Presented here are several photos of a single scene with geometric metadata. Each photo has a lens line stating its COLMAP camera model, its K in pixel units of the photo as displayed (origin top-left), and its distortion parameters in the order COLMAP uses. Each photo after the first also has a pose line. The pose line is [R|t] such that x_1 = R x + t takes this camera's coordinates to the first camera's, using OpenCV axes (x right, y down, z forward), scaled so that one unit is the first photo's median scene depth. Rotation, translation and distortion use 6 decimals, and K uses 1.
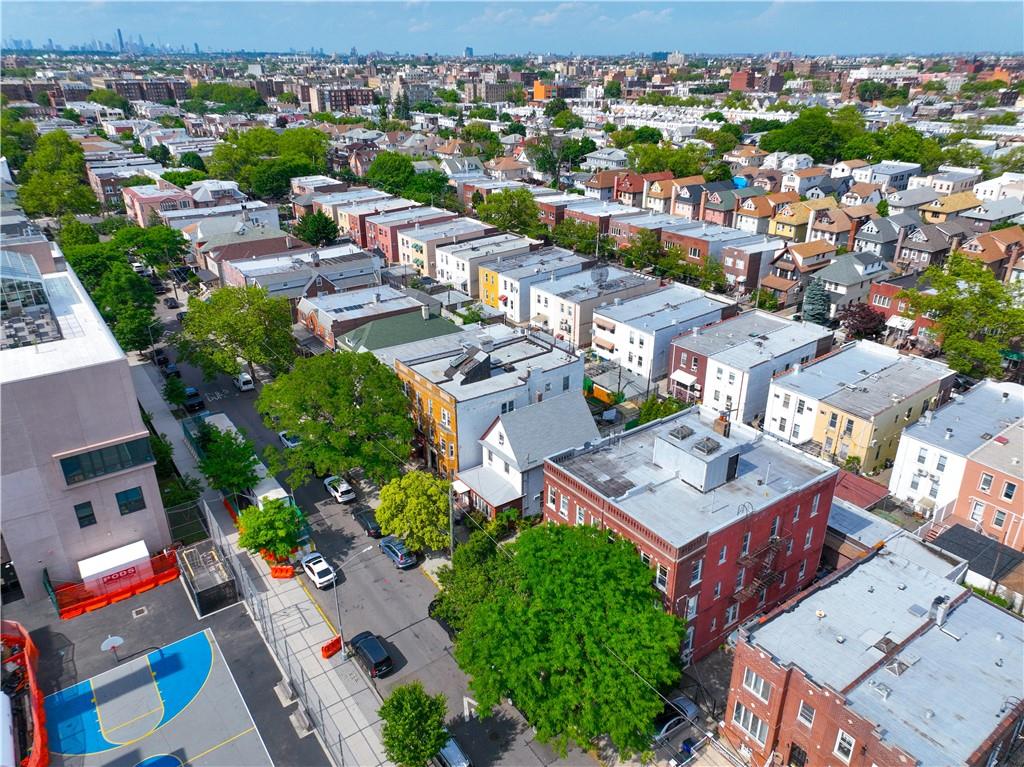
lens RADIAL K [[717.1, 0, 513.5], [0, 717.1, 384.2], [0, 0, 1]] dist [0.003123, 0.013505]
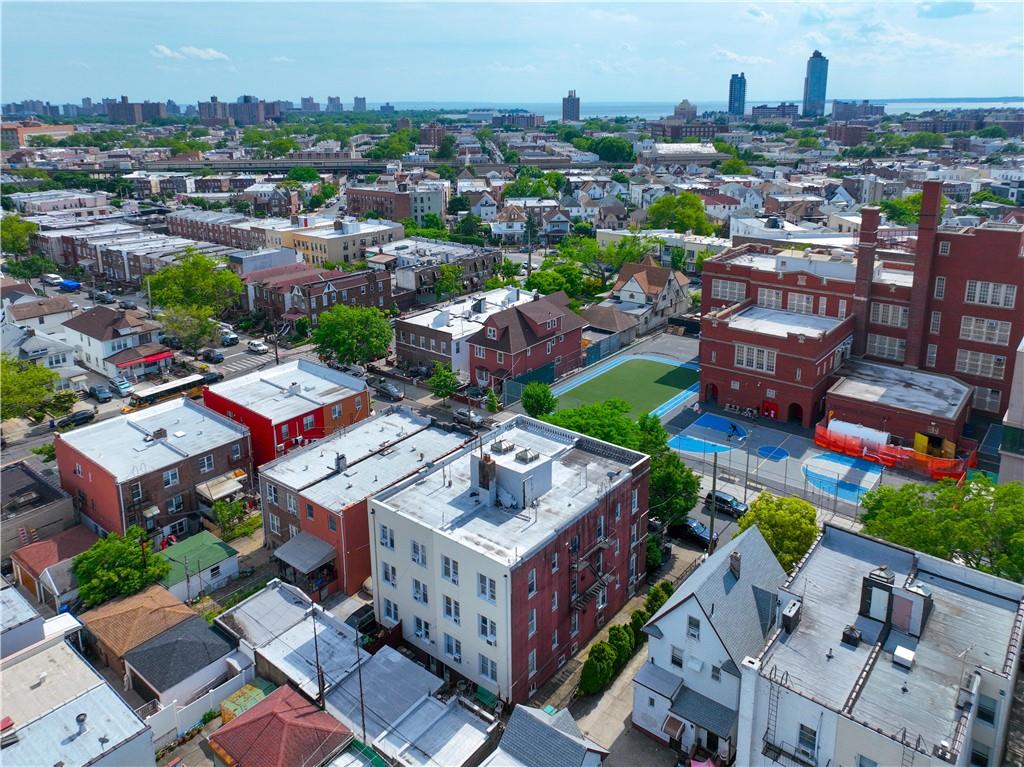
lens RADIAL K [[748.9, 0, 512.4], [0, 748.9, 274.5], [0, 0, 1]] dist [0.009917, 0.005042]
pose [[-0.965983, 0.070348, -0.248852, 0.312046], [-0.095023, 0.798415, 0.594562, -0.470642], [0.240513, 0.597984, -0.764571, 1.034213]]
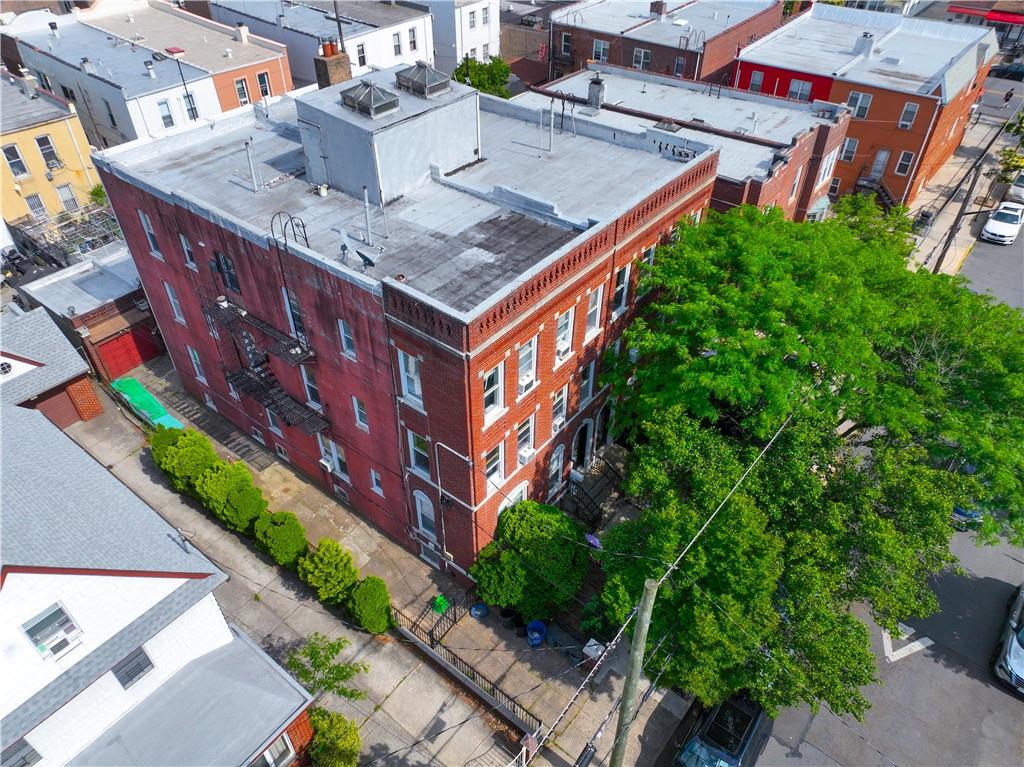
lens RADIAL K [[717.1, 0, 513.5], [0, 717.1, 384.2], [0, 0, 1]] dist [0.003123, 0.013505]
pose [[-0.271165, -0.619086, 0.737023, -0.132935], [0.396450, 0.625909, 0.671614, -0.050850], [-0.877096, 0.474311, 0.075712, 0.615171]]
